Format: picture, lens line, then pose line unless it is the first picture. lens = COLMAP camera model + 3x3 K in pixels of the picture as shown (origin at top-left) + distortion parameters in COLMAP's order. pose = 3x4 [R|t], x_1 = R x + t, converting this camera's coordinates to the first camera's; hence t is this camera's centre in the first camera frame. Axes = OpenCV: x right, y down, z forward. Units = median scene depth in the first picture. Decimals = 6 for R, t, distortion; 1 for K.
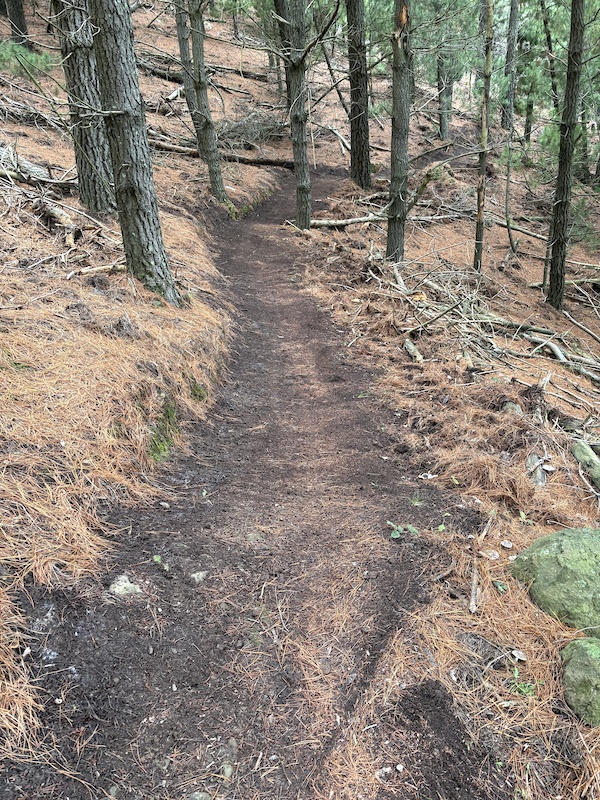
lens RADIAL K [[598.2, 0, 296.8], [0, 598.2, 404.9], [0, 0, 1]] dist [0.030577, -0.001498]
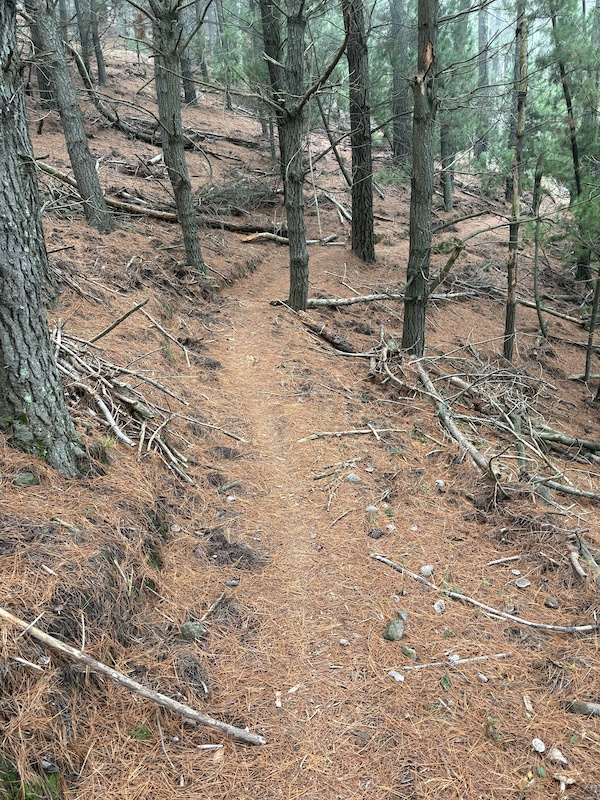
lens RADIAL K [[598.2, 0, 302.8], [0, 598.2, 396.5], [0, 0, 1]] dist [0.030577, -0.001498]
pose [[0.999600, 0.011444, 0.025860, -0.001916], [-0.008379, 0.993252, -0.115674, -0.064332], [-0.027009, 0.115411, 0.992951, 0.163890]]
